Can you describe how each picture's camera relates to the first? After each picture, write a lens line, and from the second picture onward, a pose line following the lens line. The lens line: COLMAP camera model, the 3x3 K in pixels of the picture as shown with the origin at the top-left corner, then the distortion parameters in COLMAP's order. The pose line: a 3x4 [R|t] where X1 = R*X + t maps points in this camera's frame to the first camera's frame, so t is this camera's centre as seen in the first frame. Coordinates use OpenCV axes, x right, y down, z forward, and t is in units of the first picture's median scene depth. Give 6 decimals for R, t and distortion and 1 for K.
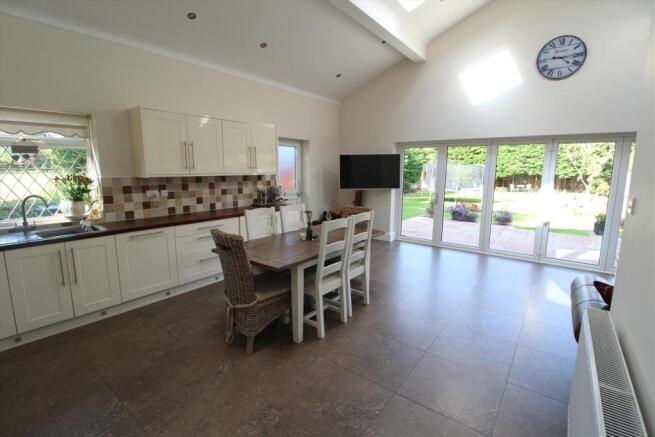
lens RADIAL K [[300.4, 0, 327.5], [0, 300.4, 218.5], [0, 0, 1]] dist [0.000823, -0.013728]
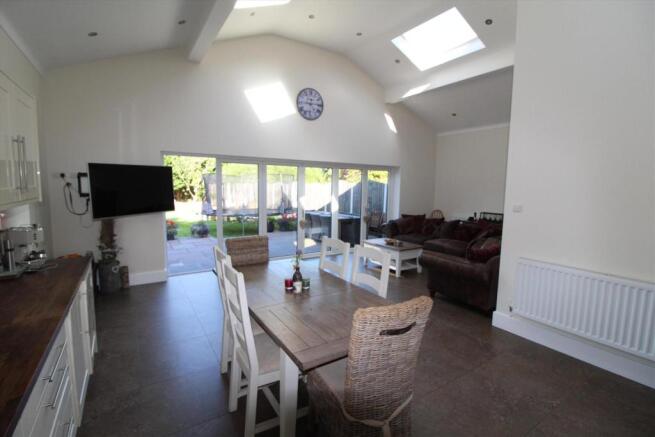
lens RADIAL K [[300.4, 0, 327.5], [0, 300.4, 218.5], [0, 0, 1]] dist [0.000823, -0.013728]
pose [[0.310718, -0.106143, 0.944557, -0.525500], [0.140816, 0.987920, 0.064694, -0.099751], [-0.940013, 0.112907, 0.321911, 0.527468]]
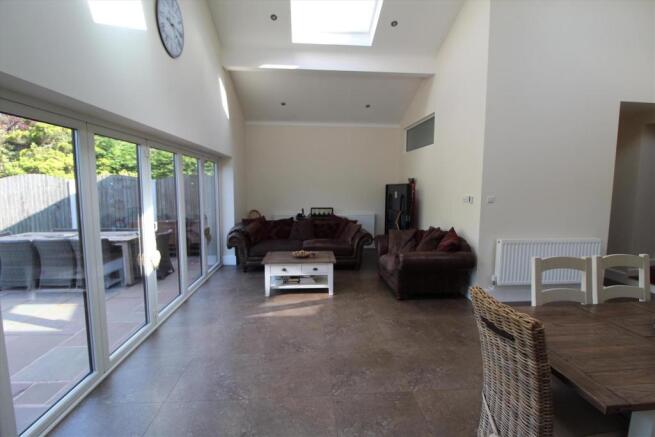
lens RADIAL K [[300.6, 0, 326.5], [0, 300.6, 207.8], [0, 0, 1]] dist [-0.001283, -0.000234]
pose [[-0.661397, -0.065554, 0.747166, -0.013097], [0.114526, 0.975665, 0.186980, -0.206151], [-0.741241, 0.209238, -0.637794, 1.231562]]
